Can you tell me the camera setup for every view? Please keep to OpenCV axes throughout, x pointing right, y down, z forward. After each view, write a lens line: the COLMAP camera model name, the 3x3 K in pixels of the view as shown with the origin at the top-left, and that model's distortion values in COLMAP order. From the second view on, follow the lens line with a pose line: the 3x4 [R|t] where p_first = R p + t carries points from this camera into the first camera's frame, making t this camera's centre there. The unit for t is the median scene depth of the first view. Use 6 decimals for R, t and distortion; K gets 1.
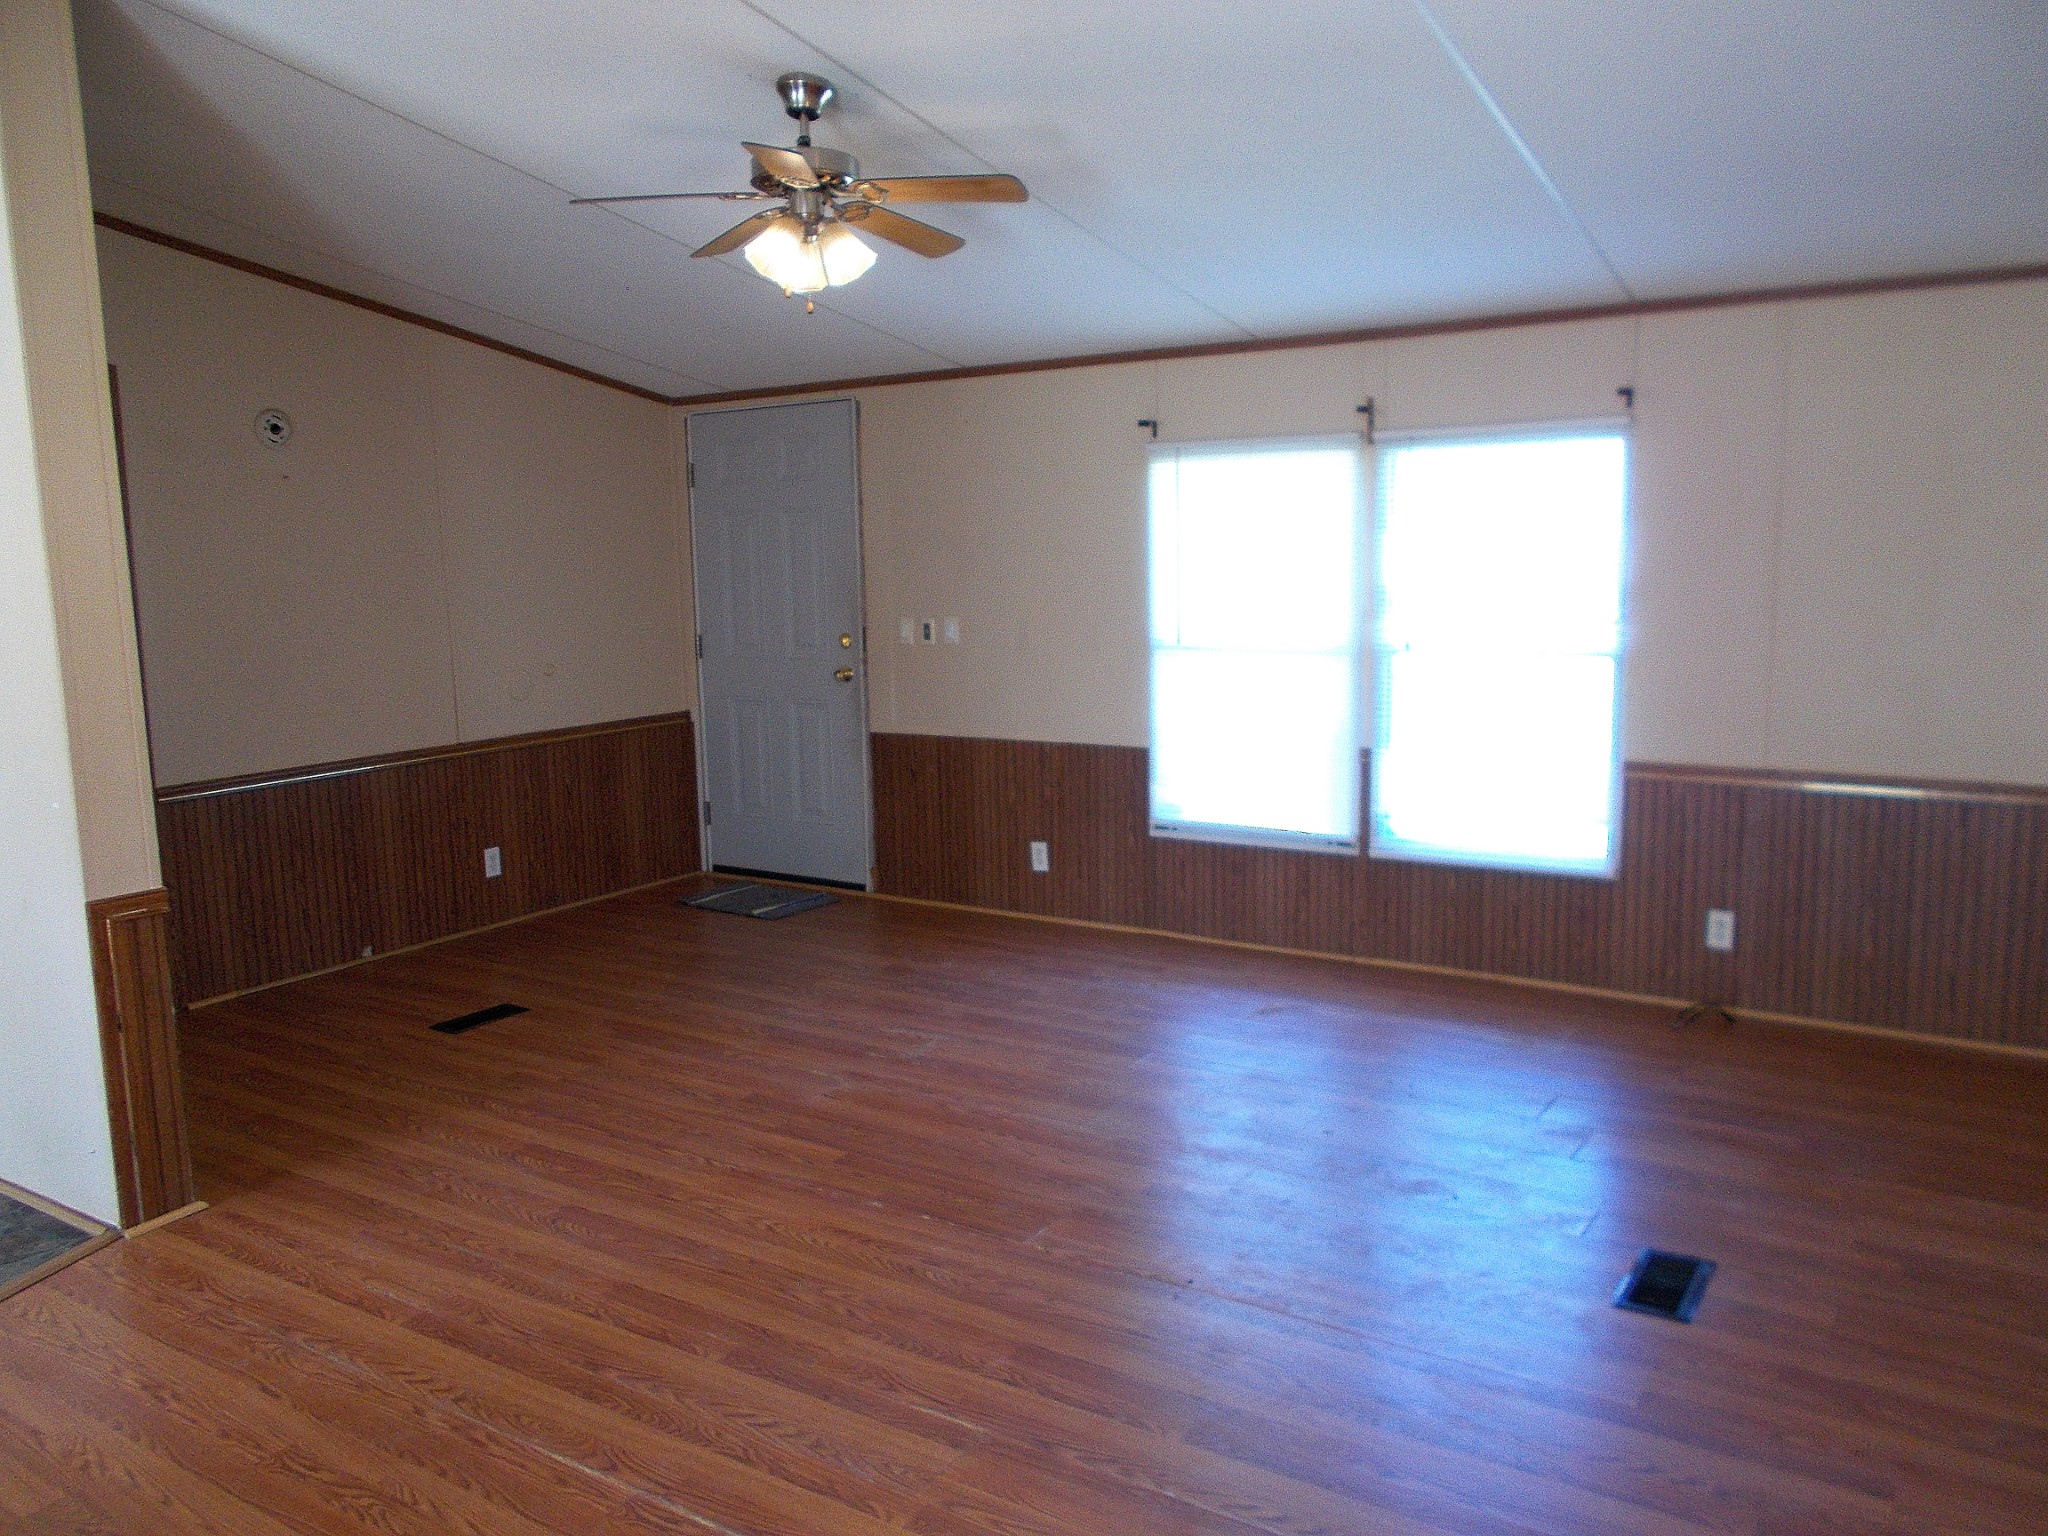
lens RADIAL K [[1563.3, 0, 1031.6], [0, 1563.3, 757.5], [0, 0, 1]] dist [-0.013458, -0.003701]
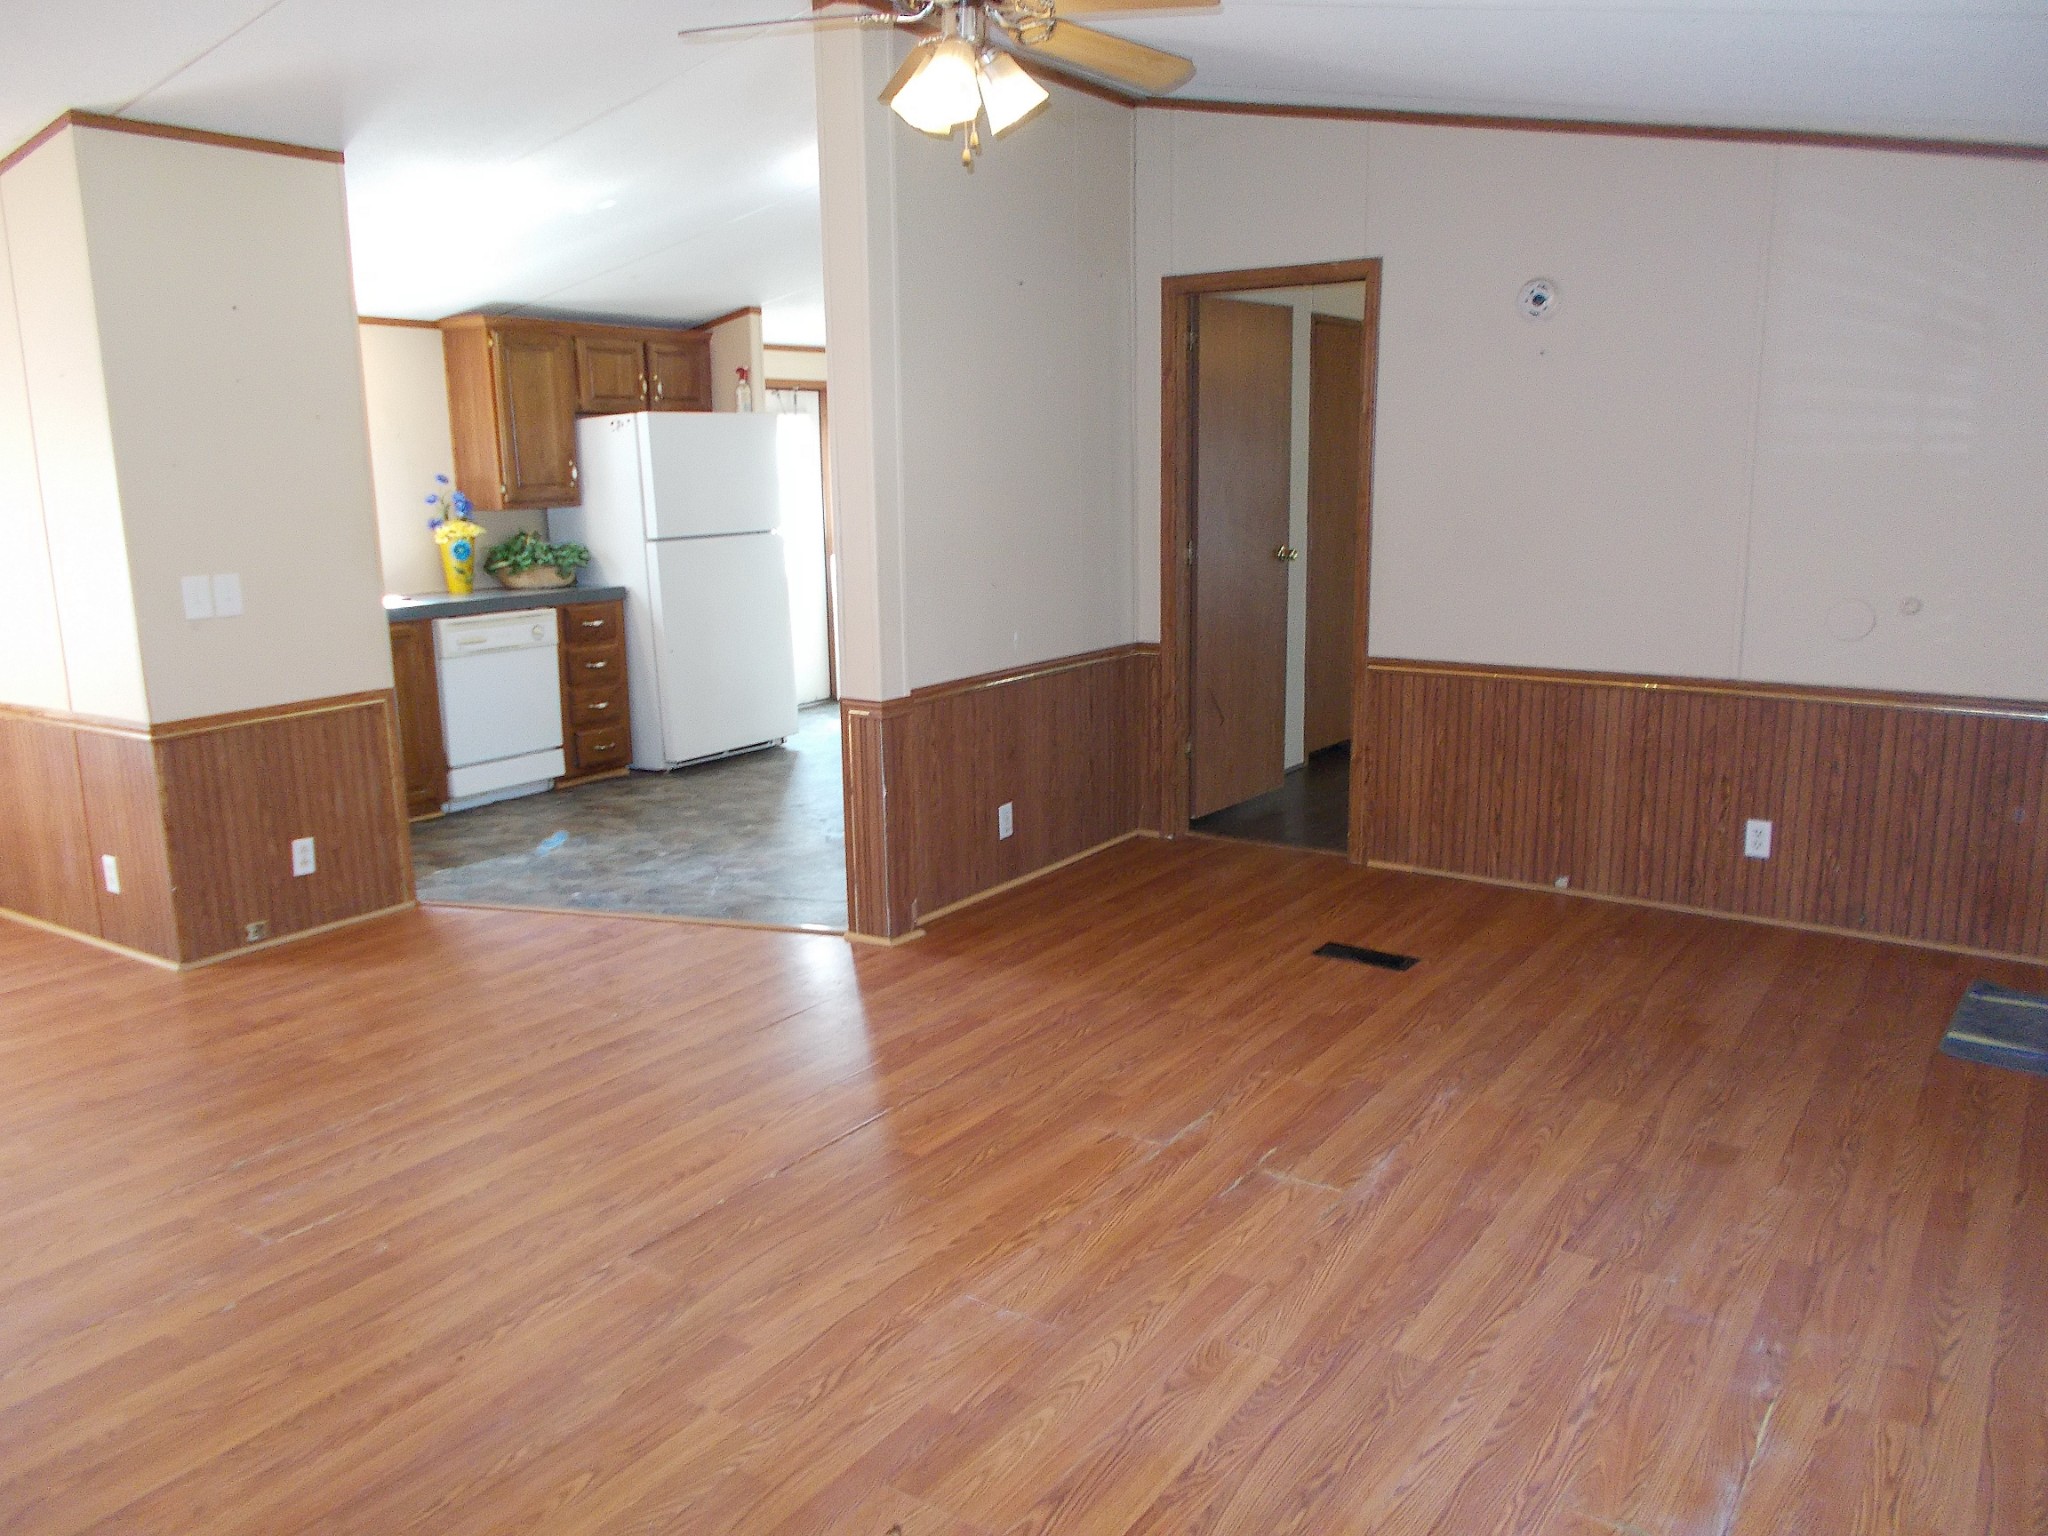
lens RADIAL K [[1561.5, 0, 1012.3], [0, 1561.5, 754.9], [0, 0, 1]] dist [-0.003018, 0.005734]
pose [[-0.034759, 0.218379, -0.975245, 0.547724], [-0.117525, 0.968170, 0.220984, -0.132056], [0.992461, 0.122297, -0.007988, 0.818388]]
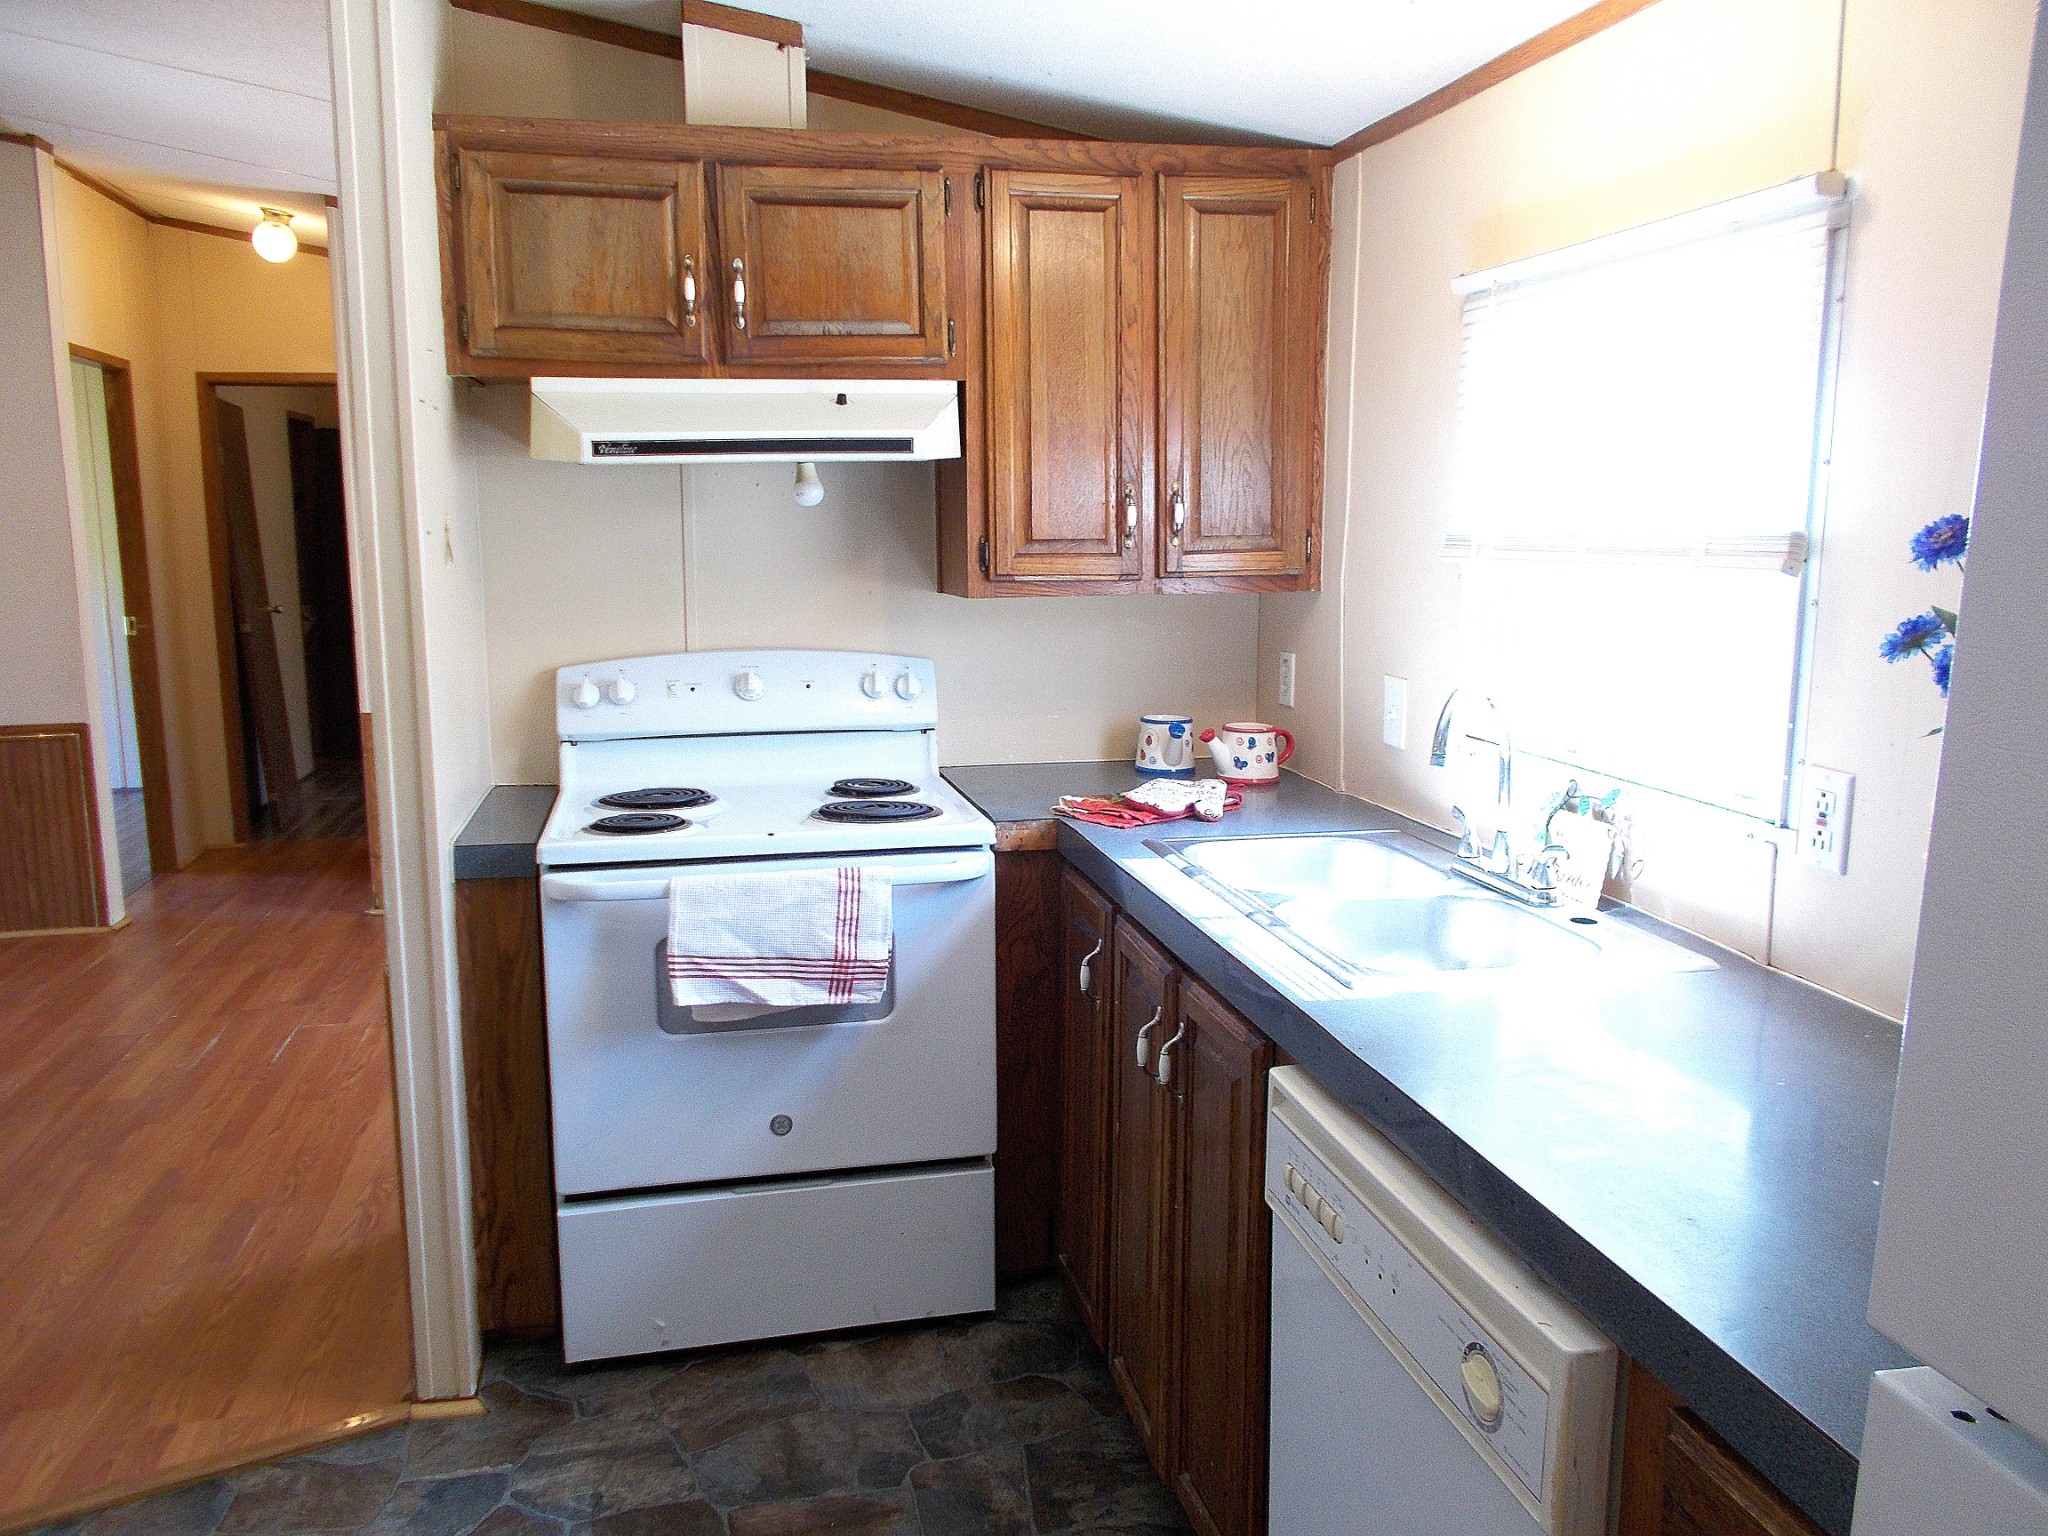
lens RADIAL K [[1548.4, 0, 1007.4], [0, 1548.4, 752.3], [0, 0, 1]] dist [-0.002600, -0.011329]
pose [[-0.709601, -0.077098, 0.700373, -1.014030], [0.127008, 0.963718, 0.234769, -0.045268], [-0.693062, 0.255546, -0.674064, 0.556489]]
